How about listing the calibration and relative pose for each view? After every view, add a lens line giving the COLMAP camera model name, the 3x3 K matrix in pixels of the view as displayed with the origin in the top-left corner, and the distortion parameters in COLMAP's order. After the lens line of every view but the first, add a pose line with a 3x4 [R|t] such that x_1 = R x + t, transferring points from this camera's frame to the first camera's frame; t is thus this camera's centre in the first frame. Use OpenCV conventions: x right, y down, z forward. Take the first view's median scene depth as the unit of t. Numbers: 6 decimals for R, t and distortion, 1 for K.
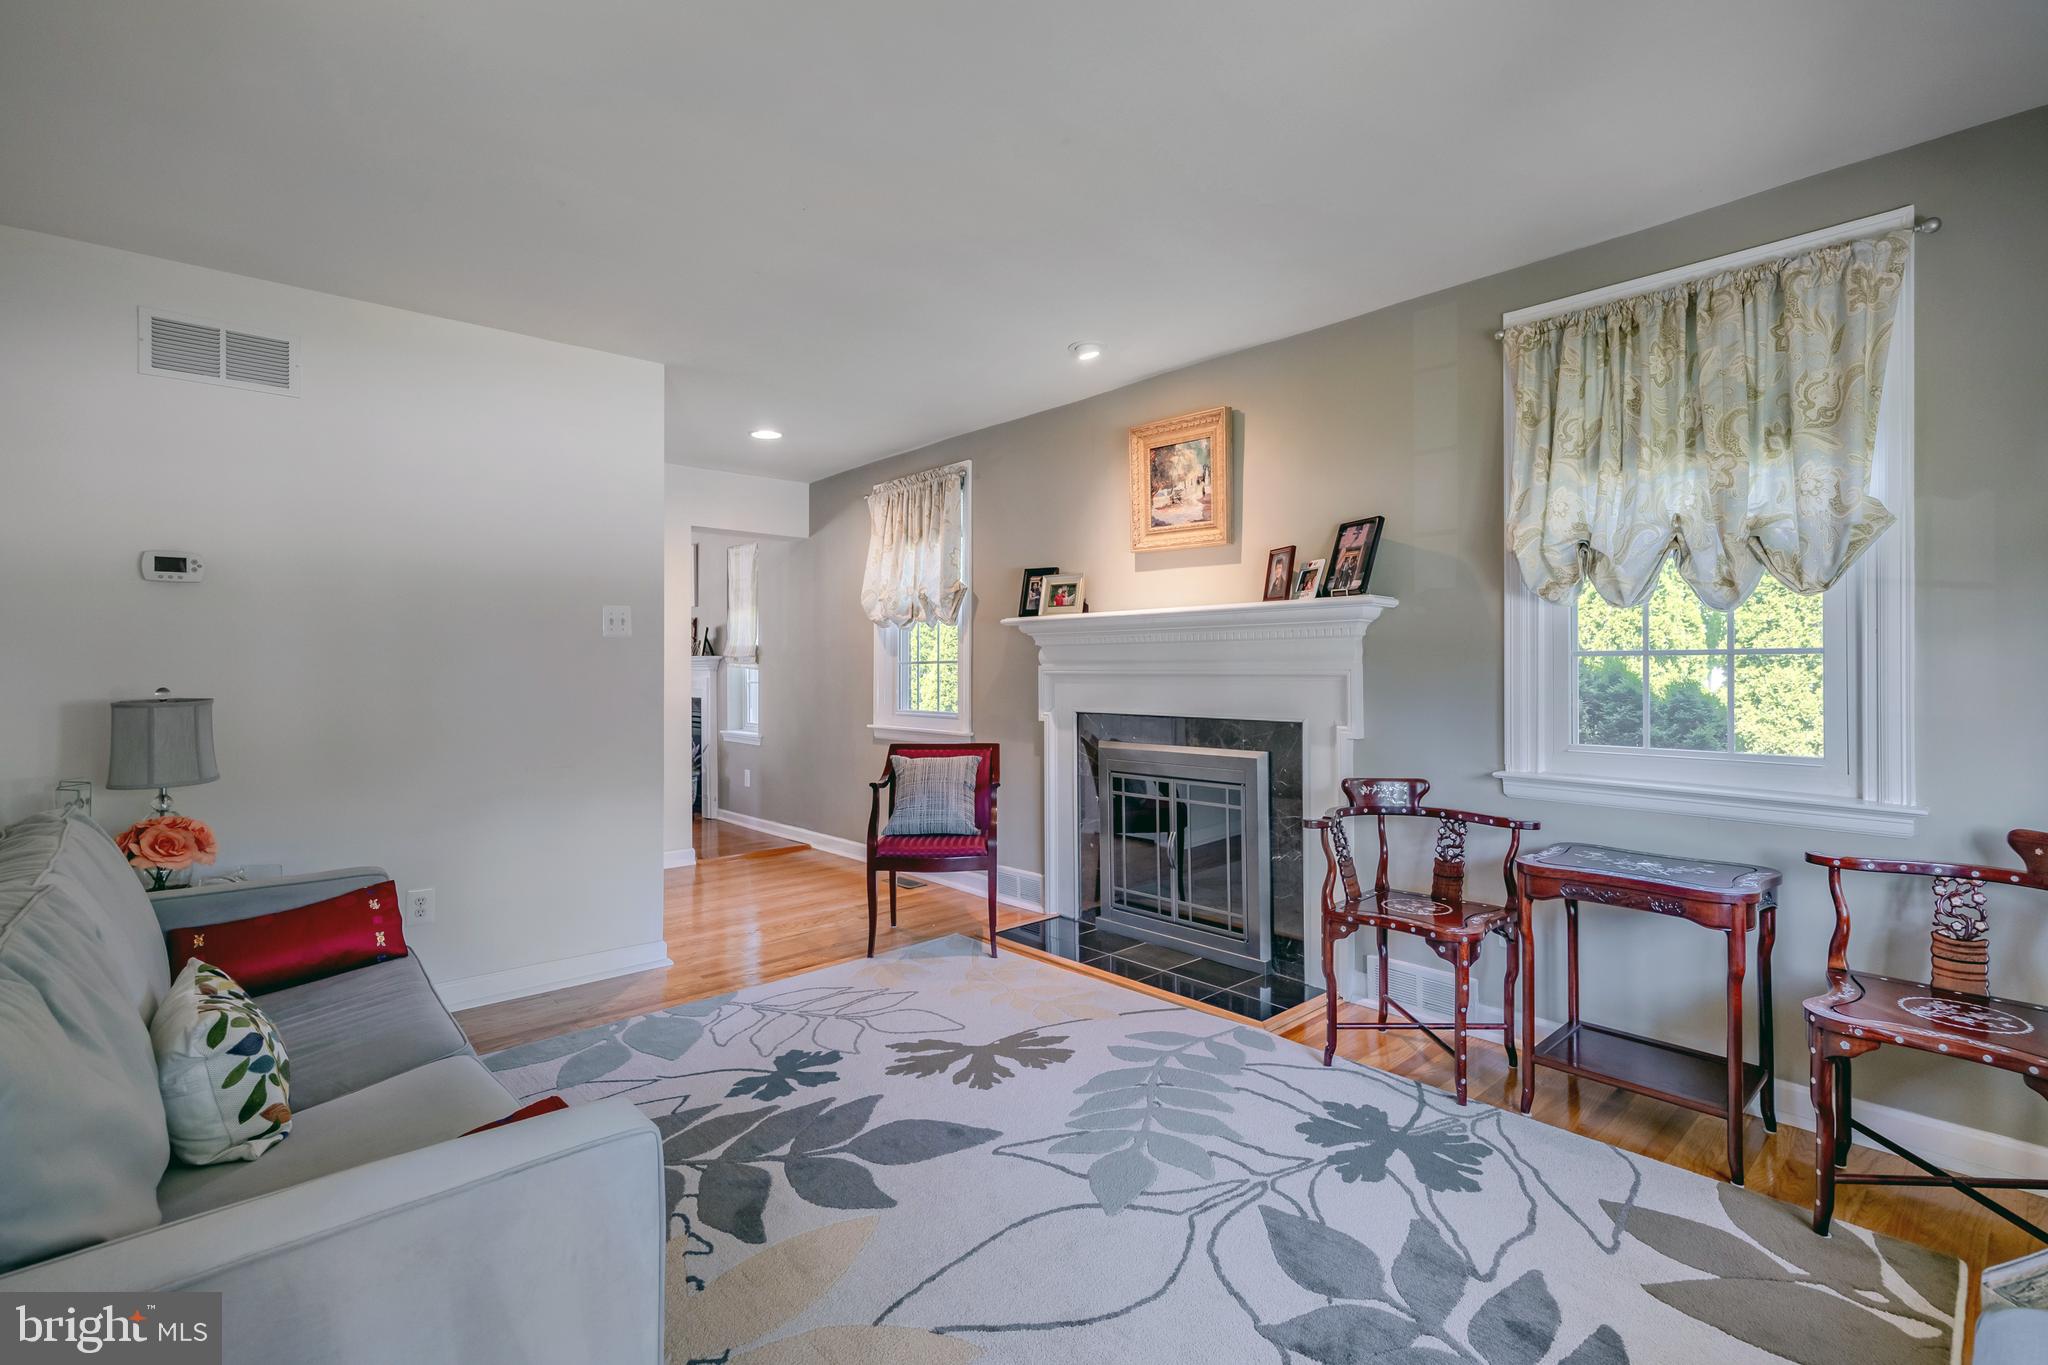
lens RADIAL K [[971.1, 0, 1021.1], [0, 971.1, 665.4], [0, 0, 1]] dist [-0.006140, 0.001784]
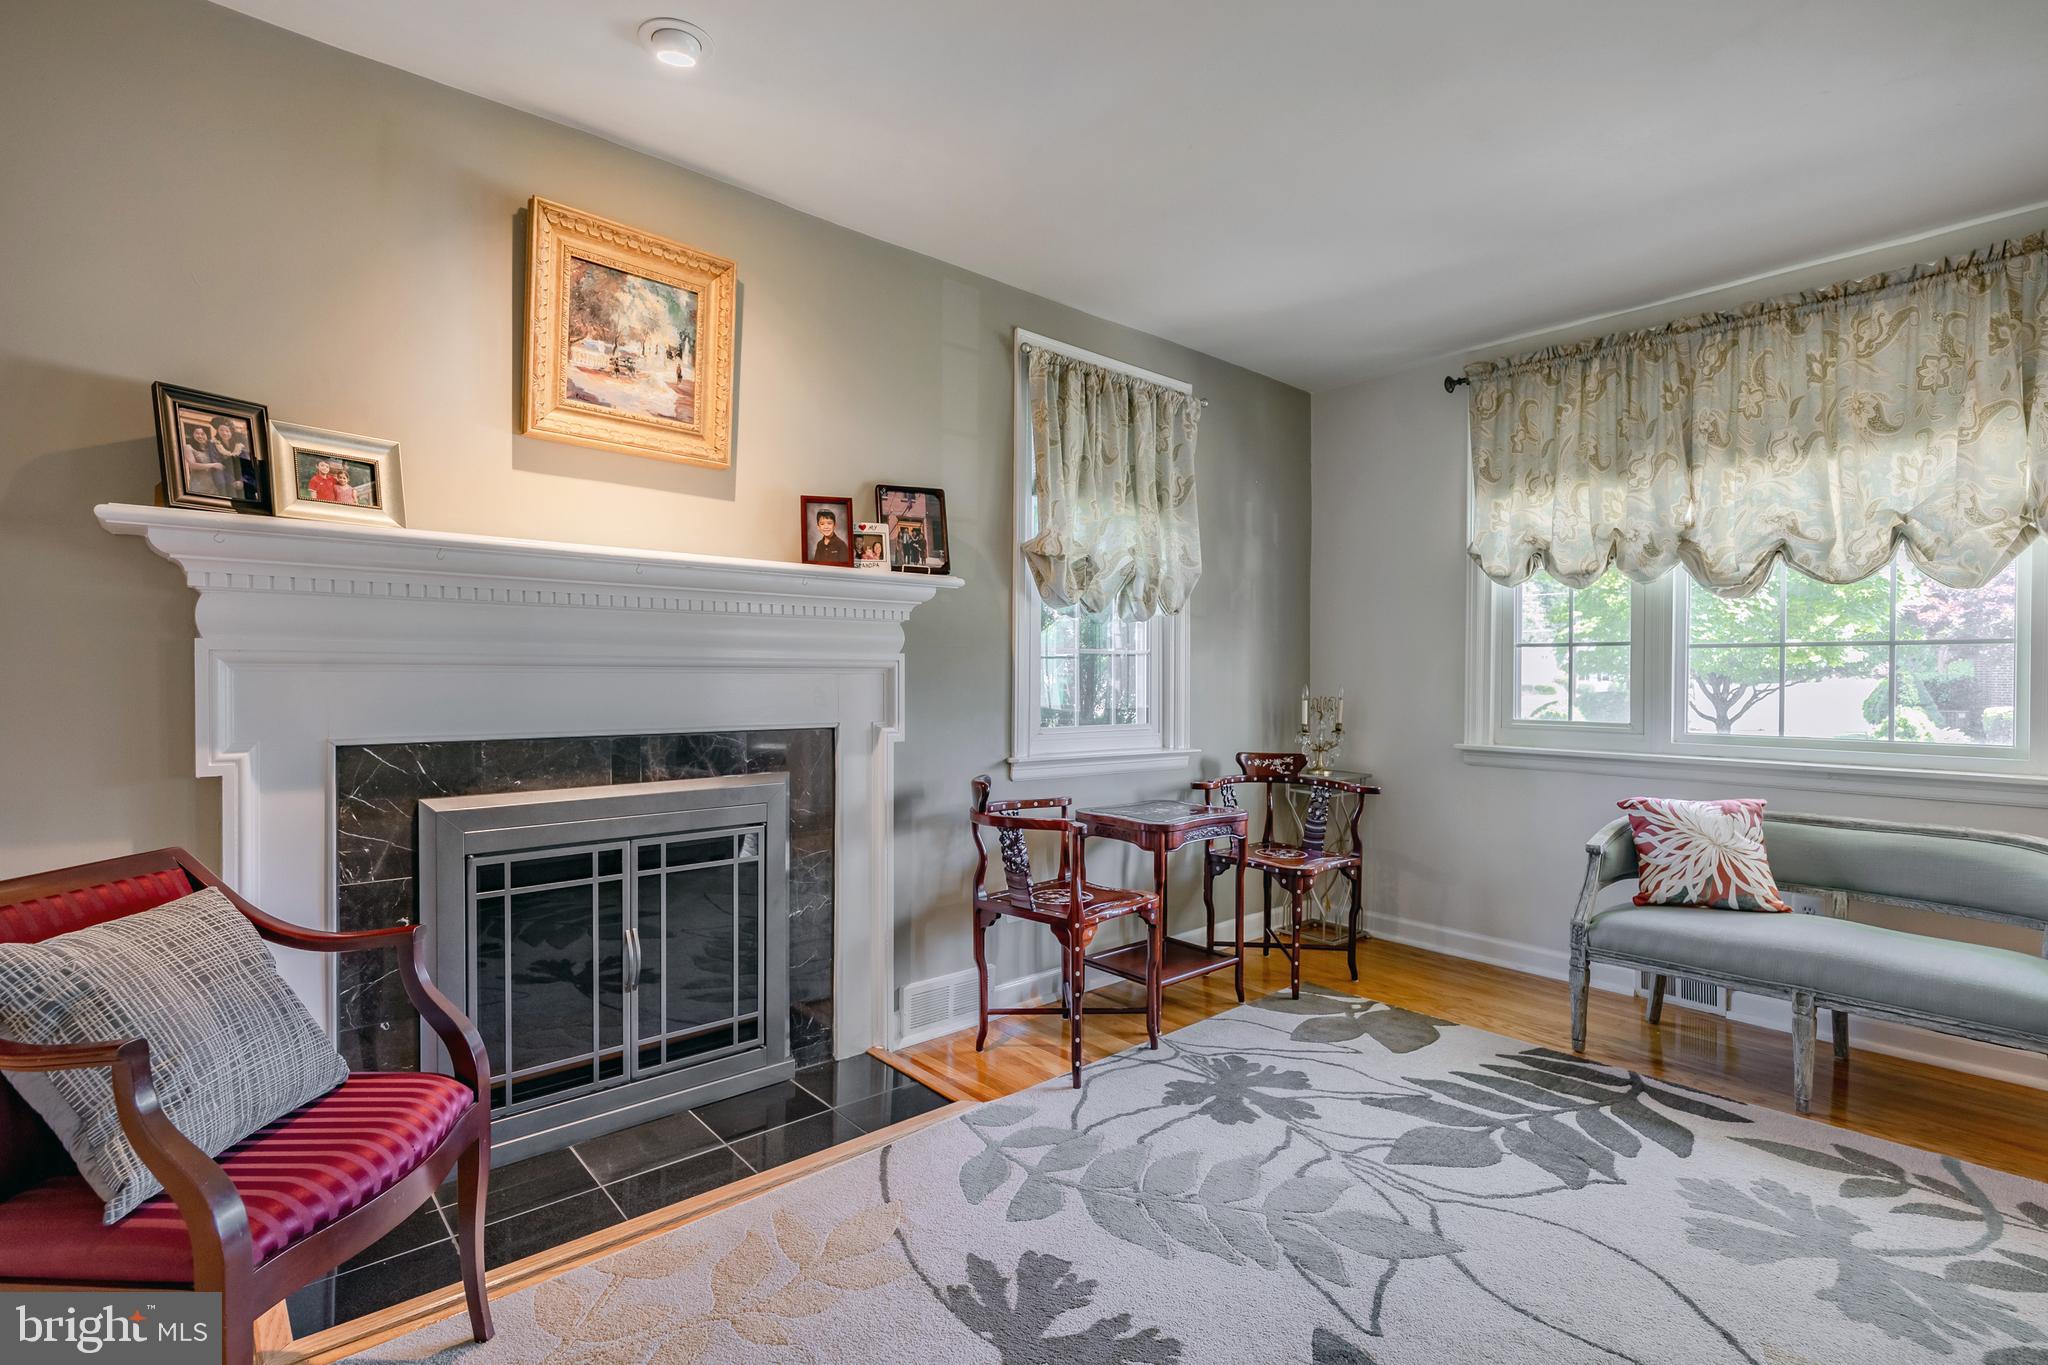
lens RADIAL K [[971.1, 0, 1026.0], [0, 971.1, 689.8], [0, 0, 1]] dist [-0.006140, 0.001784]
pose [[-0.009062, -0.010714, 0.999902, -0.649641], [-0.005493, 0.999928, 0.010665, 0.026300], [-0.999944, -0.005396, -0.009121, 1.139966]]
